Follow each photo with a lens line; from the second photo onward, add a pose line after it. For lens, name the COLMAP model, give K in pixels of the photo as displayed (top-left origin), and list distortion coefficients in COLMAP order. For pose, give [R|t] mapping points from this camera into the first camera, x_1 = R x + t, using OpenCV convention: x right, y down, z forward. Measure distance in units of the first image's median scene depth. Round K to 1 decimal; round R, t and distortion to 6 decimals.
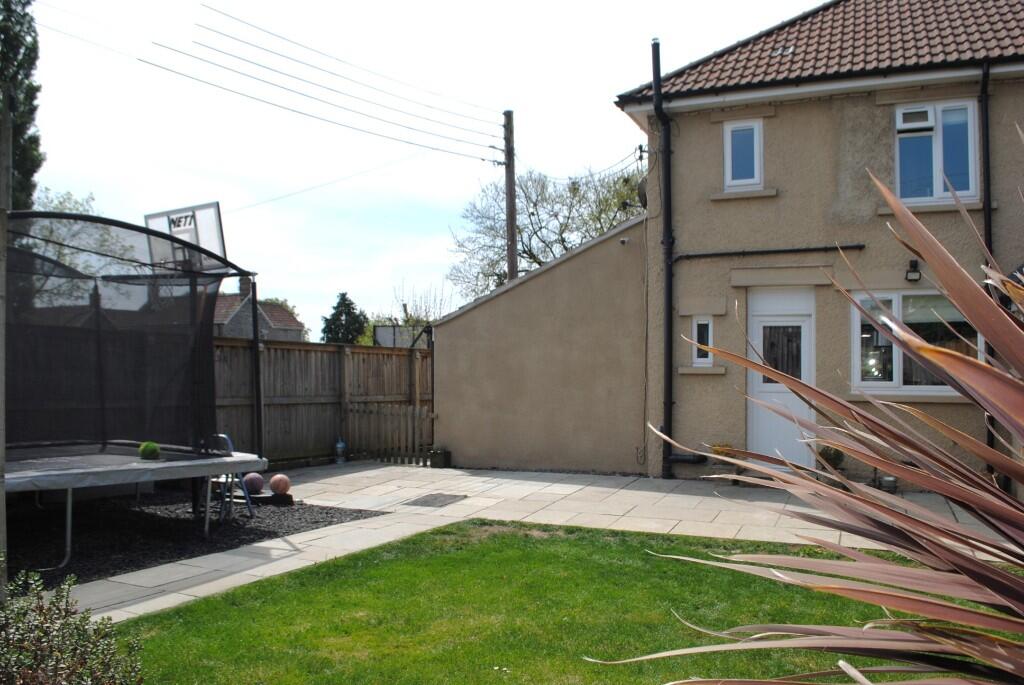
lens RADIAL K [[809.7, 0, 516.7], [0, 809.7, 345.4], [0, 0, 1]] dist [-0.076965, 0.003482]
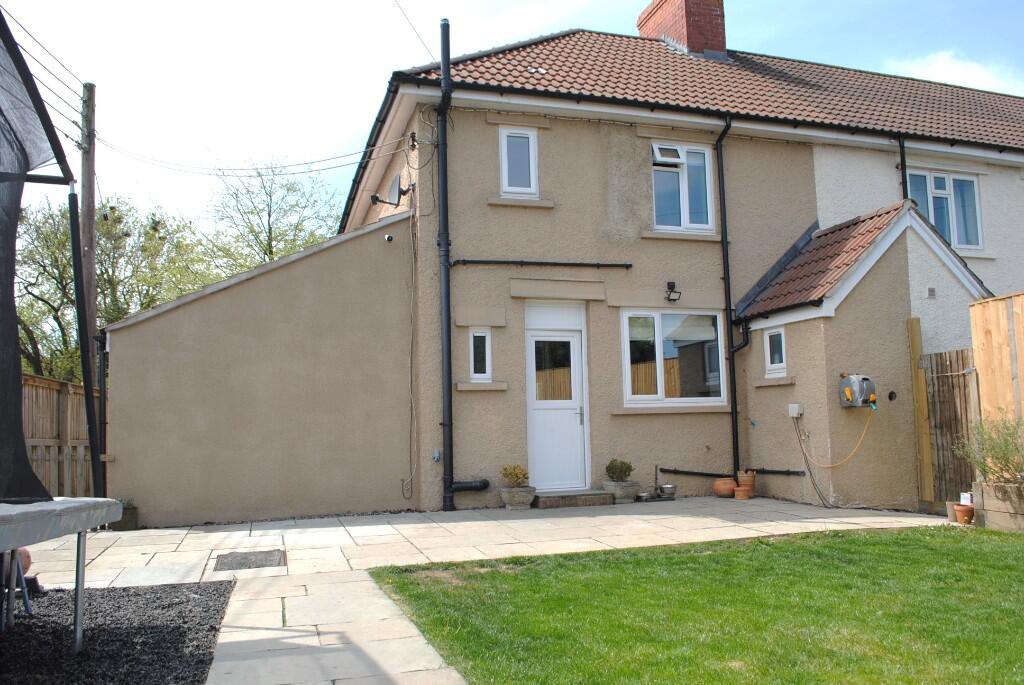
lens RADIAL K [[809.7, 0, 516.7], [0, 809.7, 345.4], [0, 0, 1]] dist [-0.076965, 0.003482]
pose [[0.750650, 0.041843, 0.659374, -0.348176], [0.012445, 0.996920, -0.077431, 0.056438], [-0.660583, 0.066330, 0.747817, 0.292804]]
